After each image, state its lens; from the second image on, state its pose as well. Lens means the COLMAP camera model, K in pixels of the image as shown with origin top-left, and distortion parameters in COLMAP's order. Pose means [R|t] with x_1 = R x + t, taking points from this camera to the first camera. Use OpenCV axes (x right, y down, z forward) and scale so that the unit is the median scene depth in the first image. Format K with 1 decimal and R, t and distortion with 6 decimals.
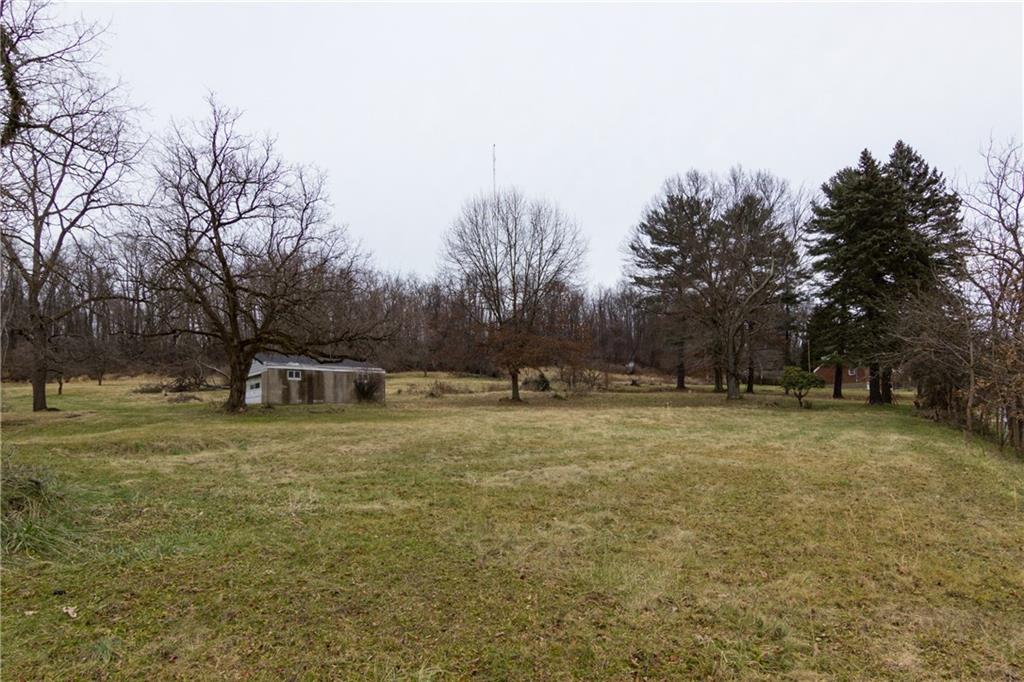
lens RADIAL K [[541.5, 0, 500.0], [0, 541.5, 390.8], [0, 0, 1]] dist [0.007745, 0.000276]
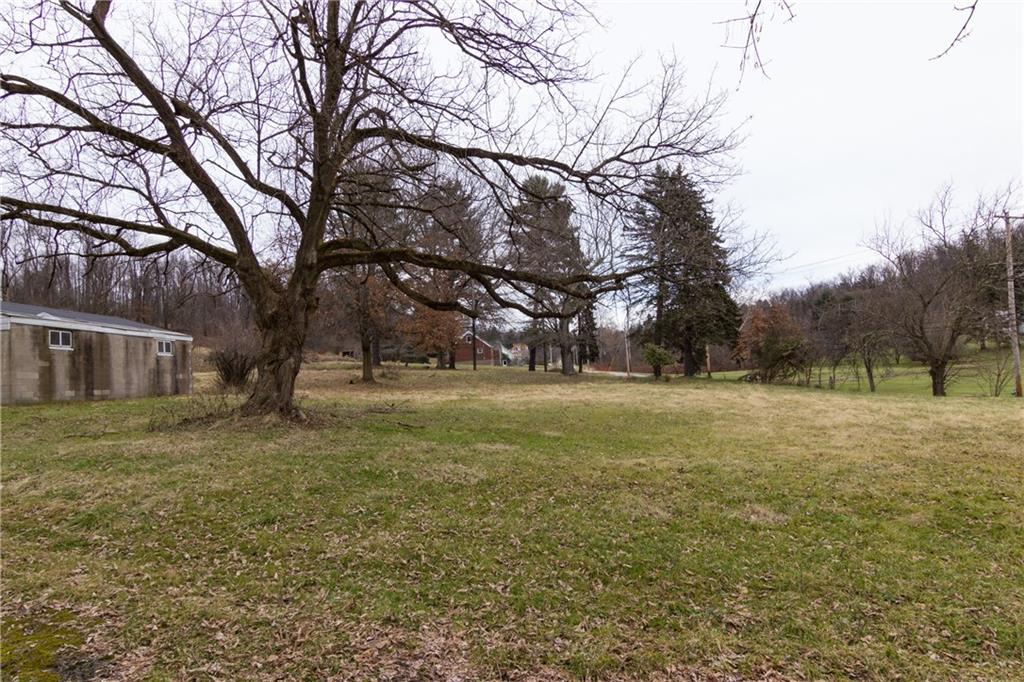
lens RADIAL K [[541.5, 0, 512.3], [0, 541.5, 342.9], [0, 0, 1]] dist [0.007745, 0.000276]
pose [[0.700559, 0.020530, 0.713299, -0.417580], [0.014936, 0.998945, -0.043420, 0.000574], [-0.713438, 0.041073, 0.699514, 0.356598]]
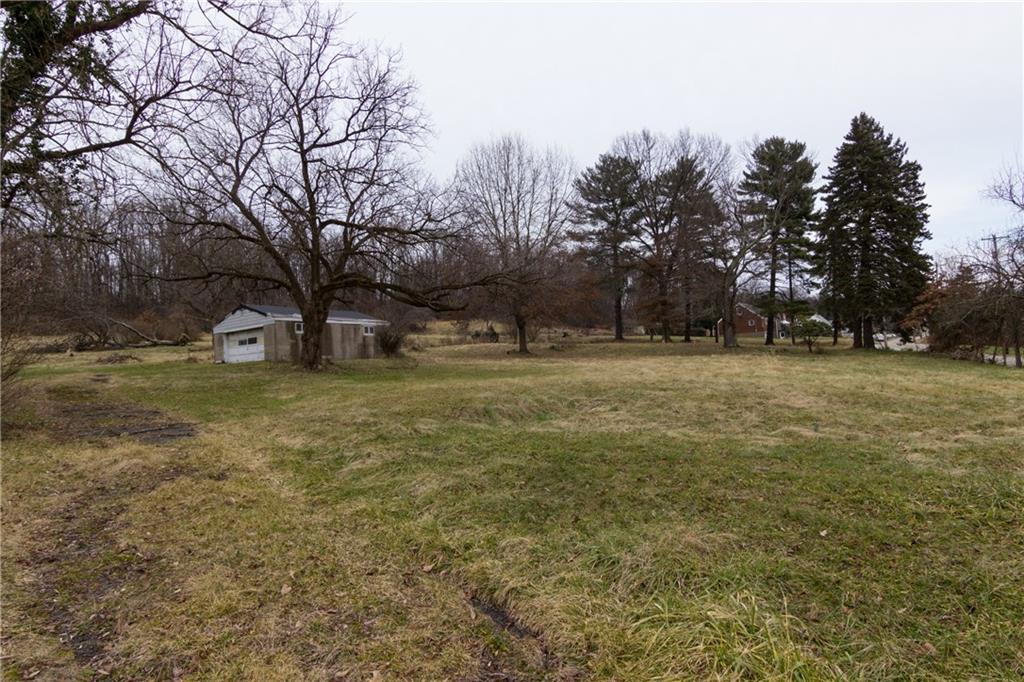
lens RADIAL K [[541.5, 0, 507.1], [0, 541.5, 337.4], [0, 0, 1]] dist [0.007745, 0.000276]
pose [[0.979135, -0.013806, 0.202743, -0.218720], [0.016618, 0.999788, -0.012174, 0.002374], [-0.202532, 0.015290, 0.979156, 0.066571]]
